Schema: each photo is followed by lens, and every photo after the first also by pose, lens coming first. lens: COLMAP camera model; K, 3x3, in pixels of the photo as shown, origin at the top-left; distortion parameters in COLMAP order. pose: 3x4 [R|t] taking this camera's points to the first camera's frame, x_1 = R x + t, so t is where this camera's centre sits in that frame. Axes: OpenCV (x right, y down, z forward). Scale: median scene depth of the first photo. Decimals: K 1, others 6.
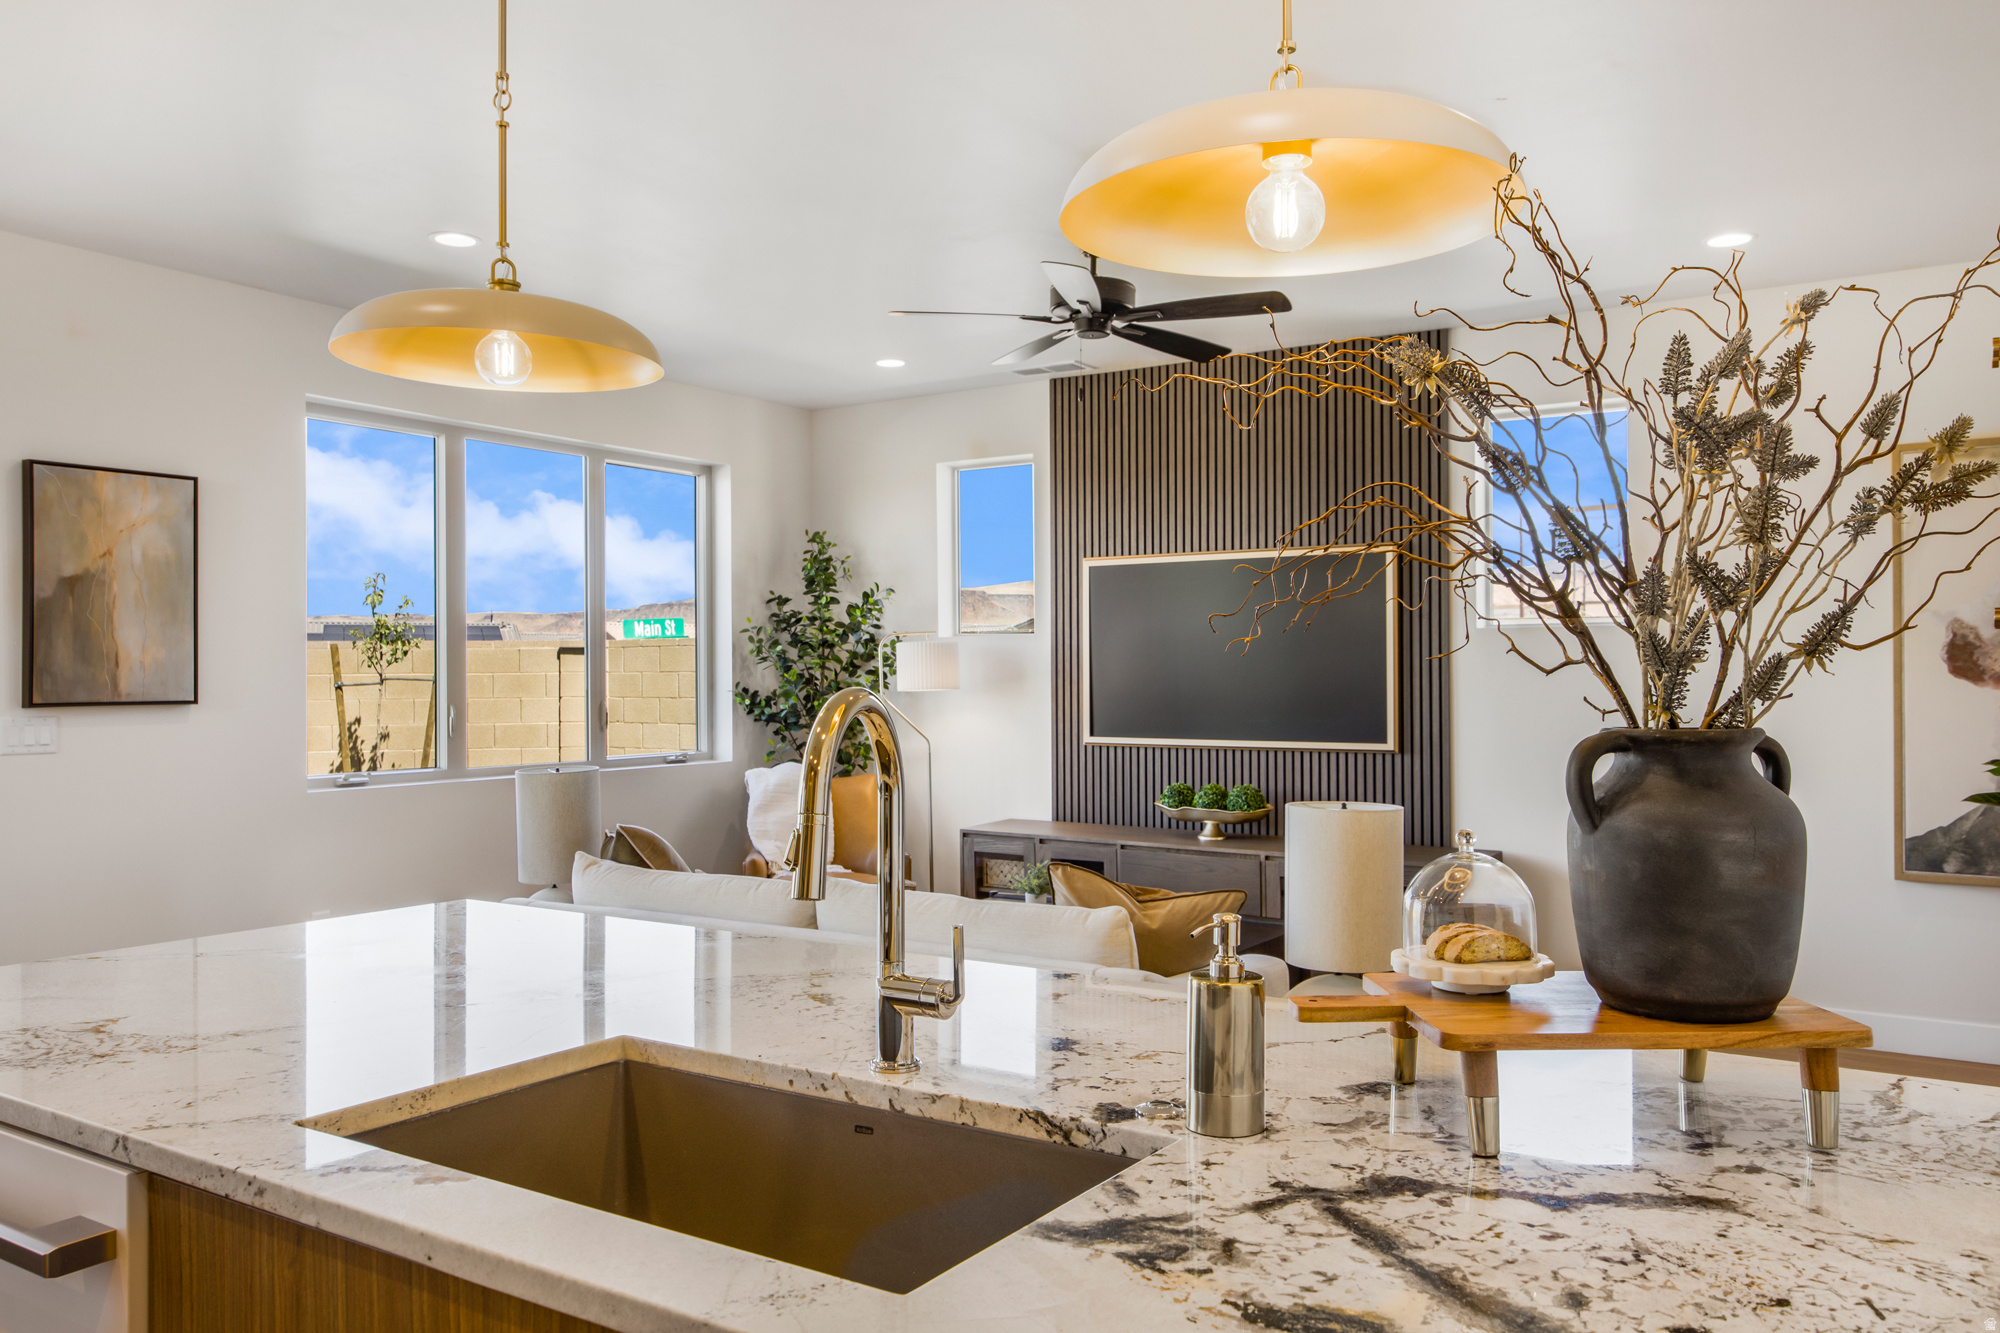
lens RADIAL K [[1486.5, 0, 1001.2], [0, 1486.5, 665.9], [0, 0, 1]] dist [0.006586, 0.013349]
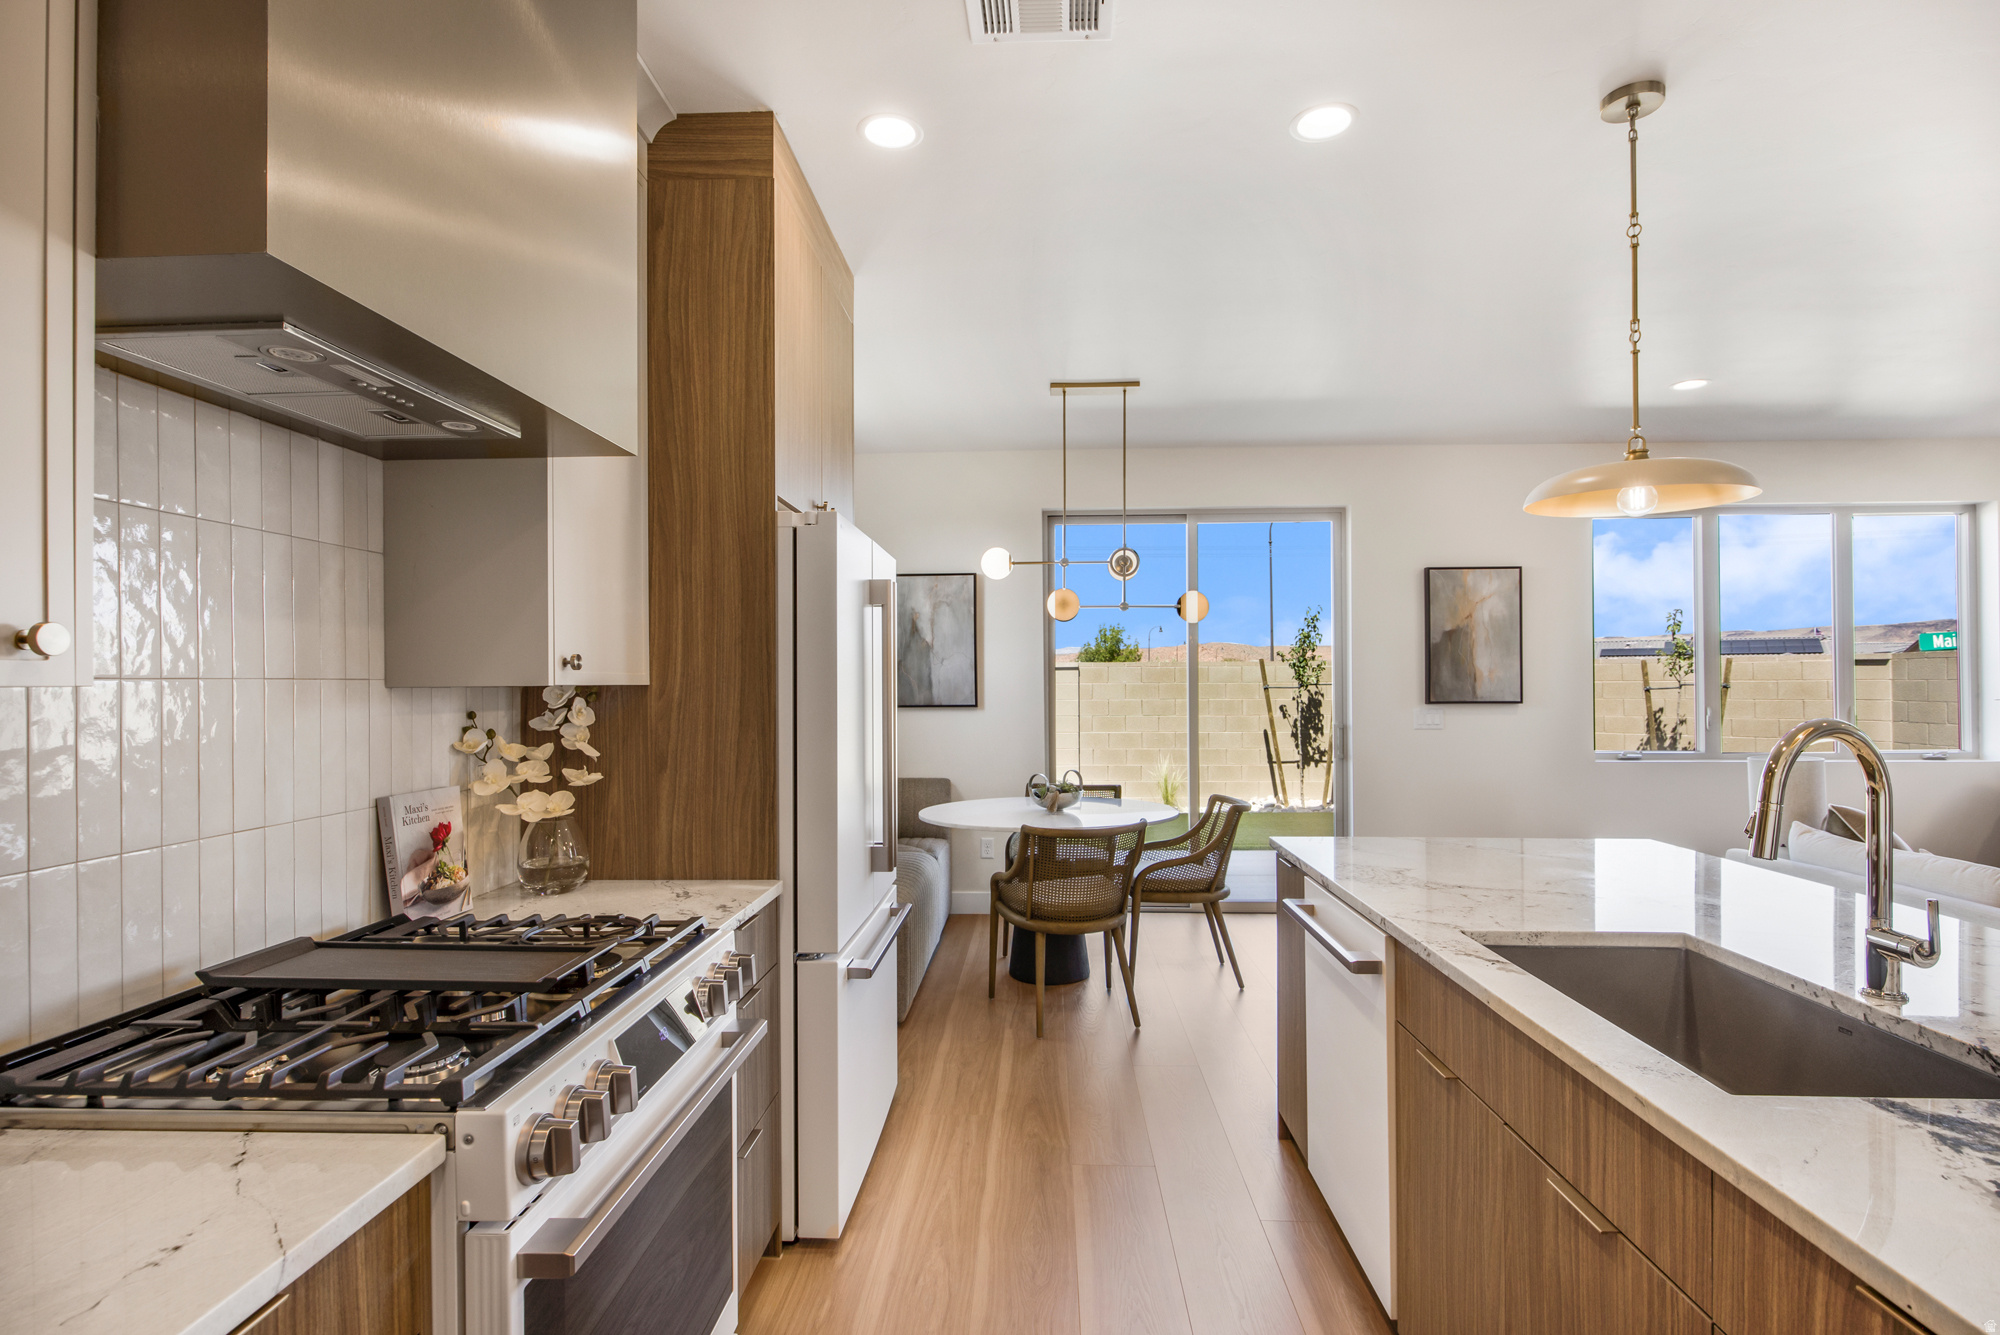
lens RADIAL K [[965.6, 0, 998.8], [0, 965.6, 676.1], [0, 0, 1]] dist [0.001980, 0.000326]
pose [[0.512705, -0.003160, -0.858559, 0.253180], [0.007065, 0.999975, 0.000538, -0.028524], [0.858536, -0.006342, 0.512714, -0.142888]]
